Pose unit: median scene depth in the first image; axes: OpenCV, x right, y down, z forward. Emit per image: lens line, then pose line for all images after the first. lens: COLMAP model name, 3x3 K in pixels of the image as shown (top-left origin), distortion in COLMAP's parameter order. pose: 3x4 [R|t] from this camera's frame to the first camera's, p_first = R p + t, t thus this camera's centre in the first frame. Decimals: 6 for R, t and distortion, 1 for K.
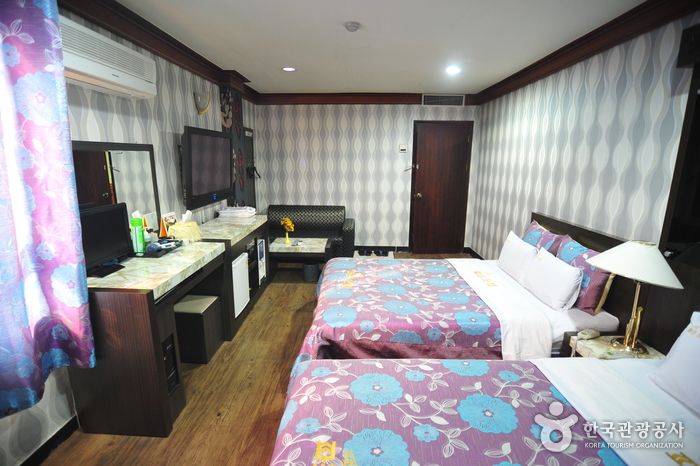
lens RADIAL K [[346.5, 0, 348.6], [0, 346.5, 232.8], [0, 0, 1]] dist [-0.035281, 0.002151]
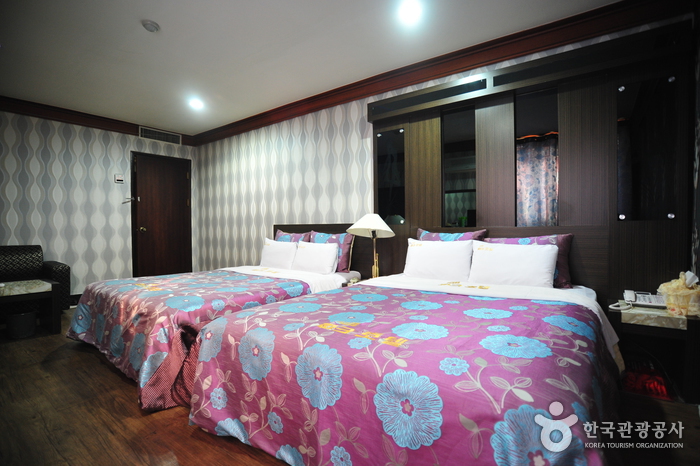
lens RADIAL K [[346.5, 0, 346.9], [0, 346.5, 230.9], [0, 0, 1]] dist [-0.035281, 0.002151]
pose [[0.595505, -0.019603, 0.803112, -0.214205], [0.178895, 0.977836, -0.108782, 0.097190], [-0.783180, 0.208453, 0.585813, 0.033635]]
